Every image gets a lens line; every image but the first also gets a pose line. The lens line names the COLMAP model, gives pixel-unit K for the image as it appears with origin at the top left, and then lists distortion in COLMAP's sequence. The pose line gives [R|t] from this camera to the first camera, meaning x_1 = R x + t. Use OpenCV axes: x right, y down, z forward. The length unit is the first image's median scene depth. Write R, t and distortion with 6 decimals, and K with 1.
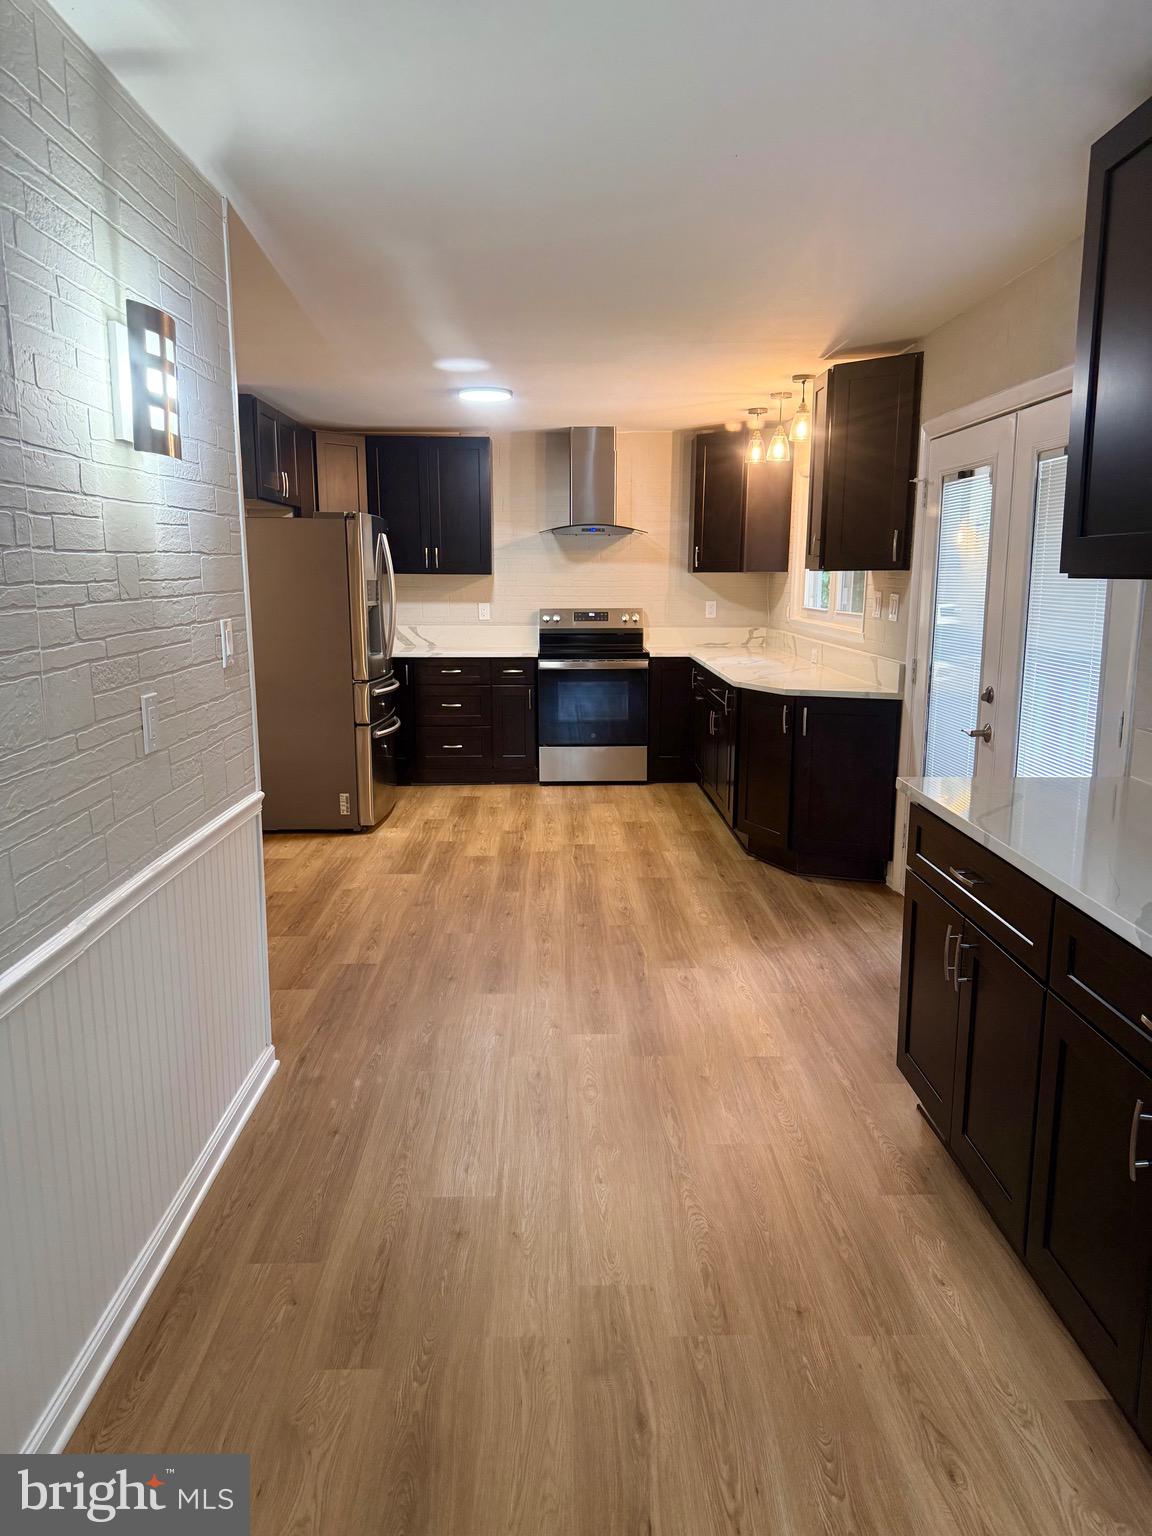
lens RADIAL K [[1084.3, 0, 594.2], [0, 1084.3, 770.4], [0, 0, 1]] dist [0.030015, -0.011033]
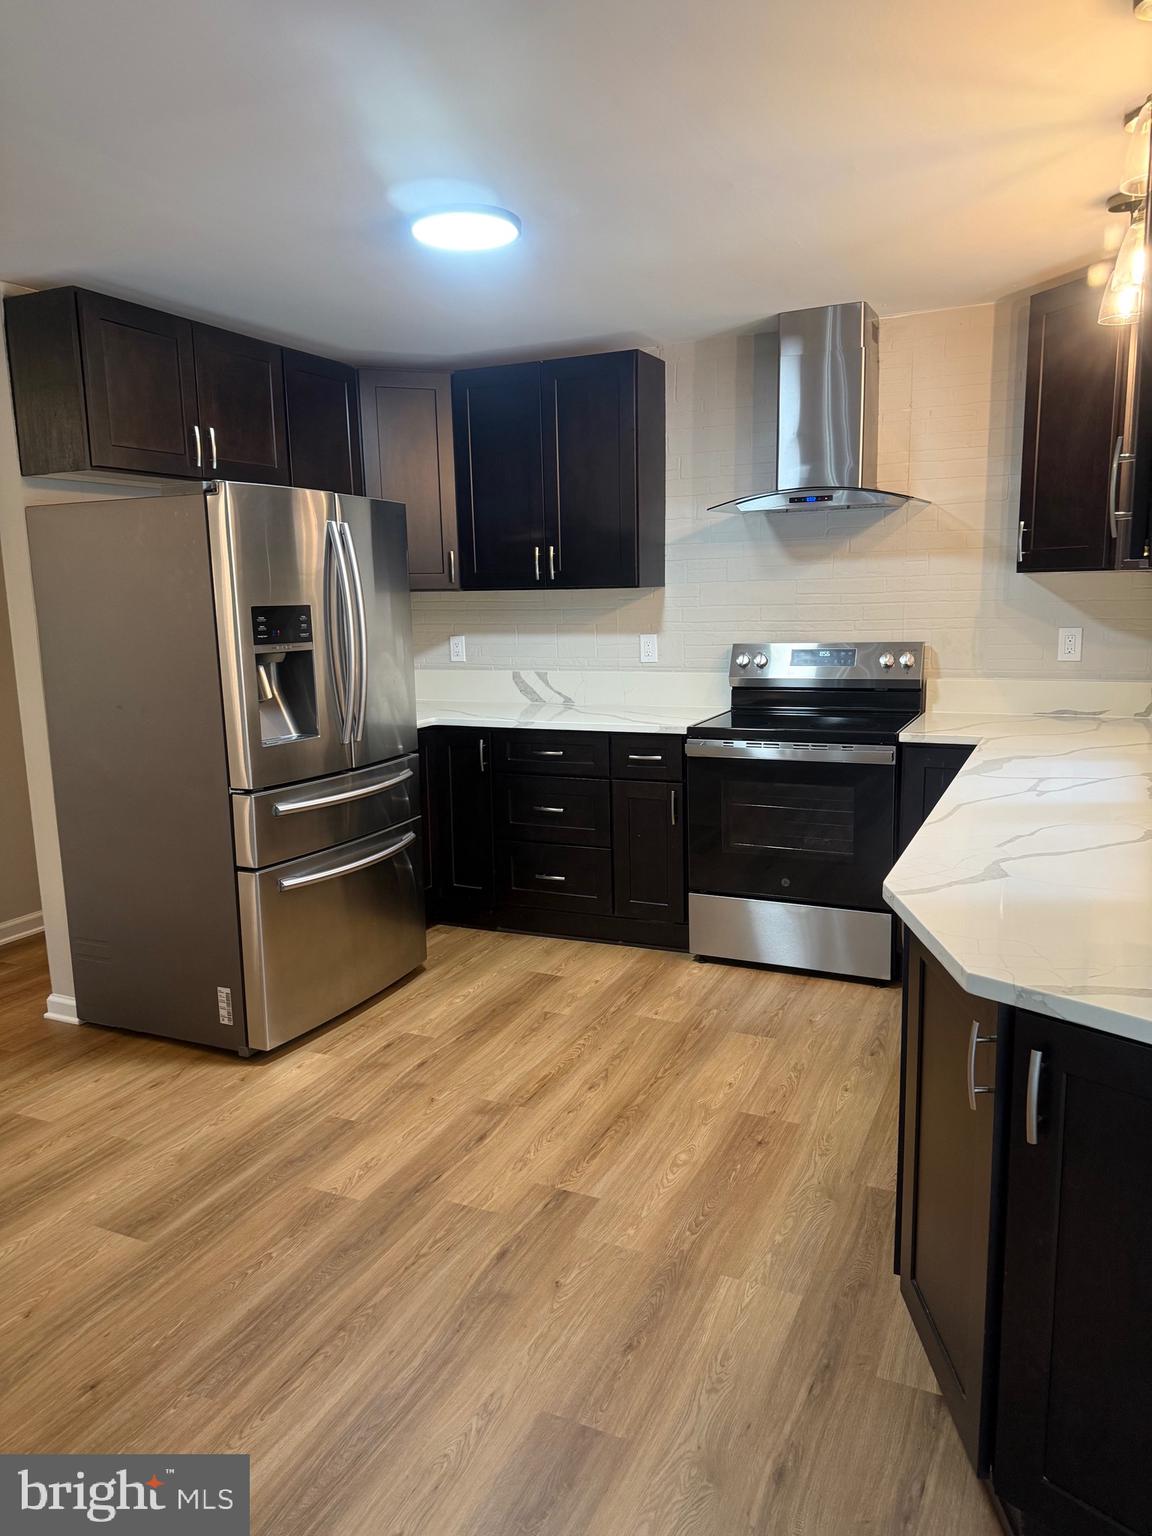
lens RADIAL K [[1084.3, 0, 564.7], [0, 1084.3, 768.1], [0, 0, 1]] dist [0.030015, -0.011033]
pose [[0.889909, 0.052248, -0.453135, 0.136942], [-0.057398, 0.998349, 0.002388, -0.081102], [0.452512, 0.023884, 0.891438, 0.456633]]
